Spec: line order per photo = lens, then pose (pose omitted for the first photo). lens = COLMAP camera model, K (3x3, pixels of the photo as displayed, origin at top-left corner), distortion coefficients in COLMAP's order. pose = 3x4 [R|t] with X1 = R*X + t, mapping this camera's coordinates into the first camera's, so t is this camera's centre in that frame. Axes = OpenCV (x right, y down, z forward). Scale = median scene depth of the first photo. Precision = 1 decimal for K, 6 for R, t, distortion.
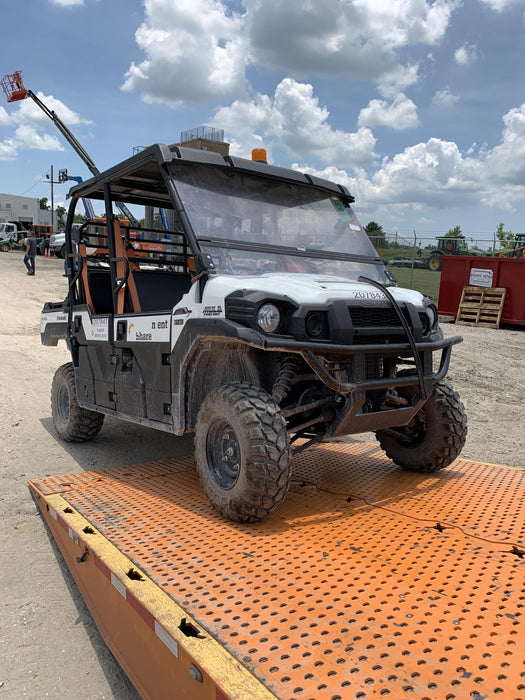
lens RADIAL K [[530.9, 0, 262.5], [0, 530.9, 350.0], [0, 0, 1]] dist [0.011381, -0.006162]
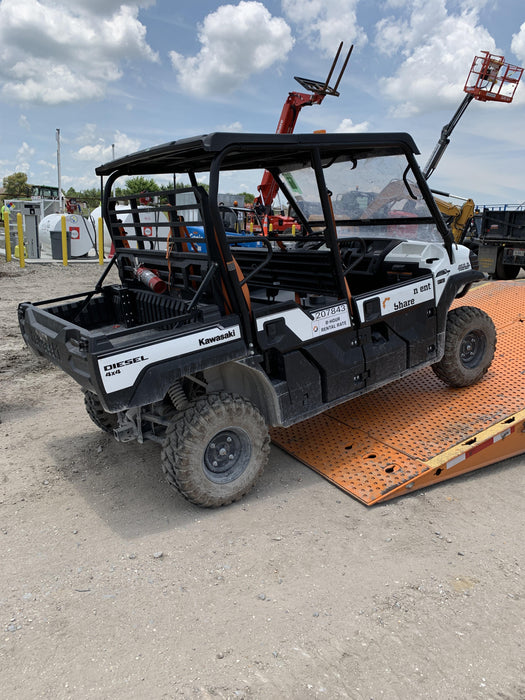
lens RADIAL K [[530.9, 0, 262.5], [0, 530.9, 350.0], [0, 0, 1]] dist [0.011381, -0.006162]
pose [[0.034564, -0.286968, 0.957316, -1.470509], [0.149602, 0.948582, 0.278948, -0.321100], [-0.988142, 0.133574, 0.075718, 1.316801]]
